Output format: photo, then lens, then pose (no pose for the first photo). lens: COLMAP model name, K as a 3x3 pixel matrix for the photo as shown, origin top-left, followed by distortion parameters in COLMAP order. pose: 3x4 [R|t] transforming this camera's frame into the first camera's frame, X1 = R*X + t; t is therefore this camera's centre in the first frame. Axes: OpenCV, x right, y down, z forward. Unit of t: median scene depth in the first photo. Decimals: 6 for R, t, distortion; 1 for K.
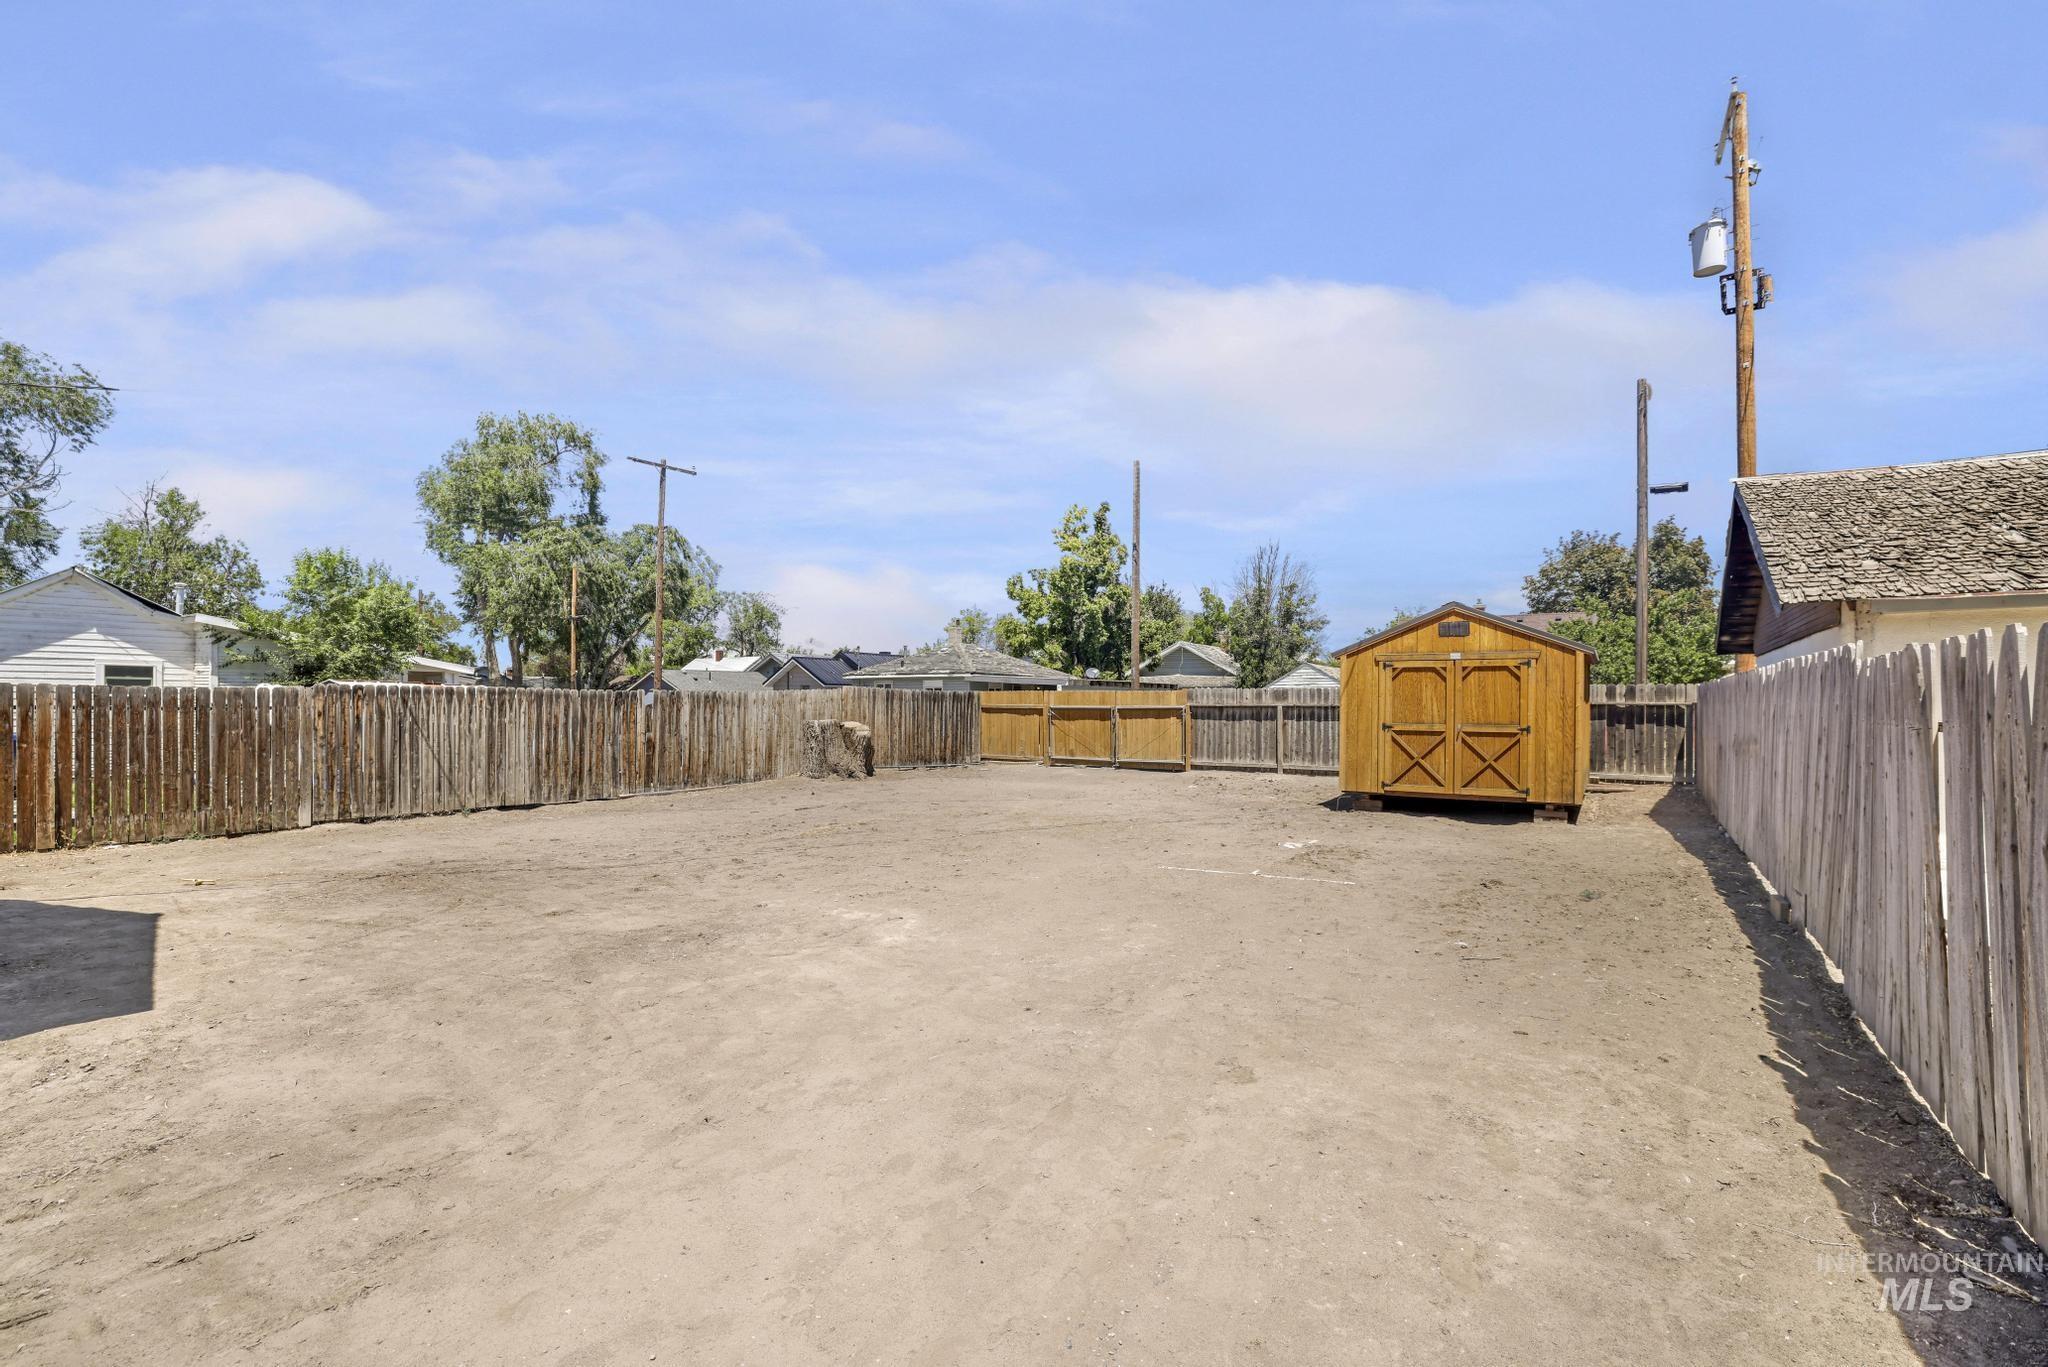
lens RADIAL K [[926.3, 0, 999.1], [0, 926.3, 700.3], [0, 0, 1]] dist [-0.062744, 0.025052]
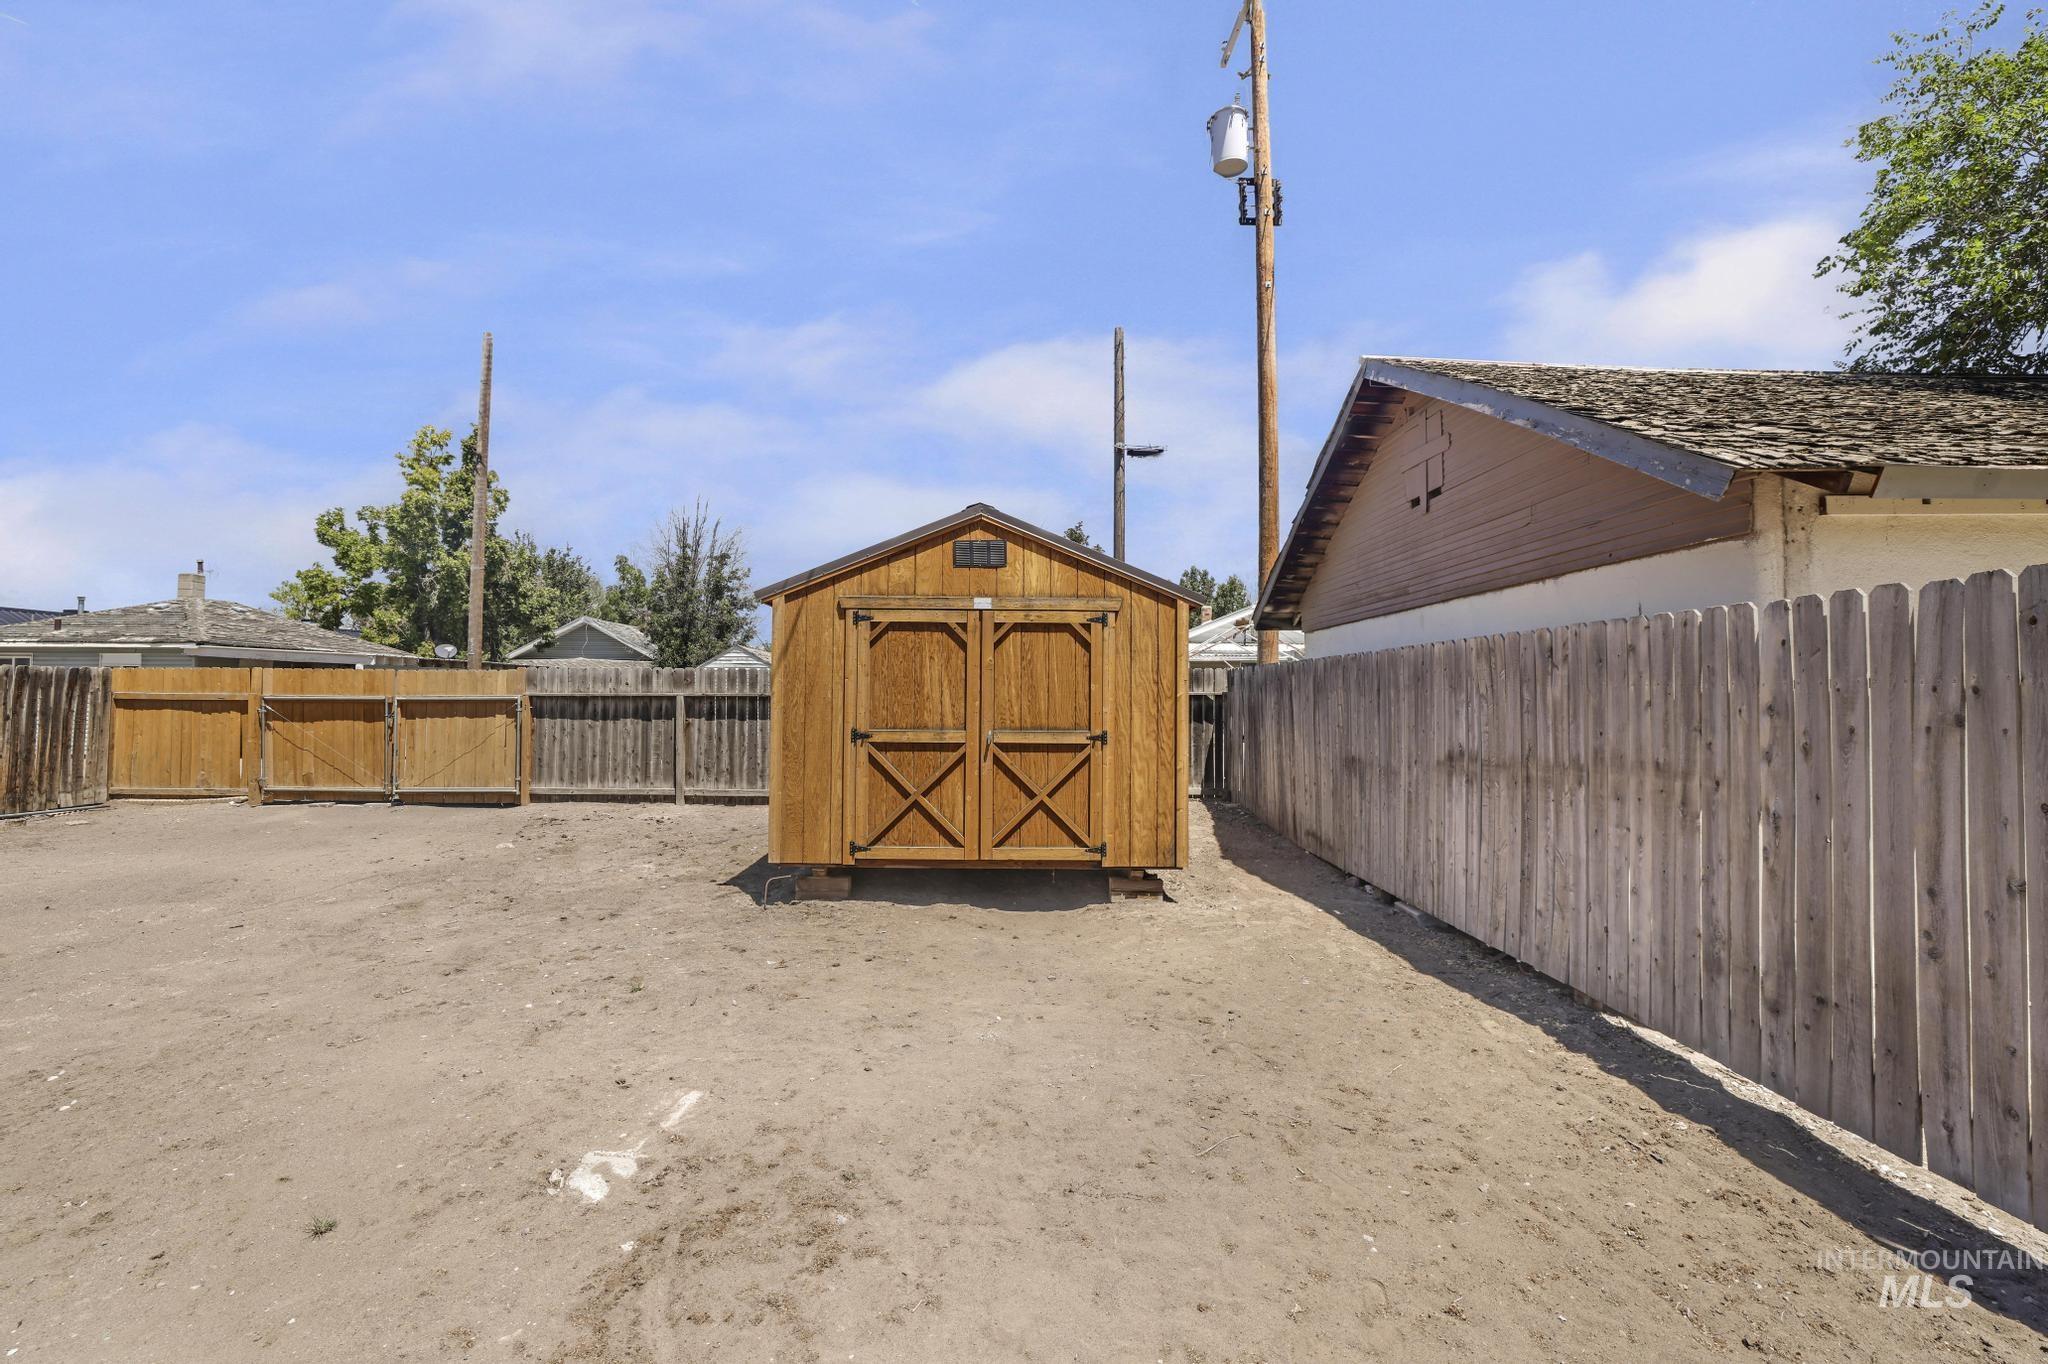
lens RADIAL K [[908.6, 0, 1025.5], [0, 908.6, 669.6], [0, 0, 1]] dist [-0.042442, 0.023296]
pose [[0.812584, 0.018051, 0.582564, 0.136244], [-0.003775, 0.999662, -0.025710, 0.003014], [-0.582831, 0.018692, 0.812378, 0.359956]]
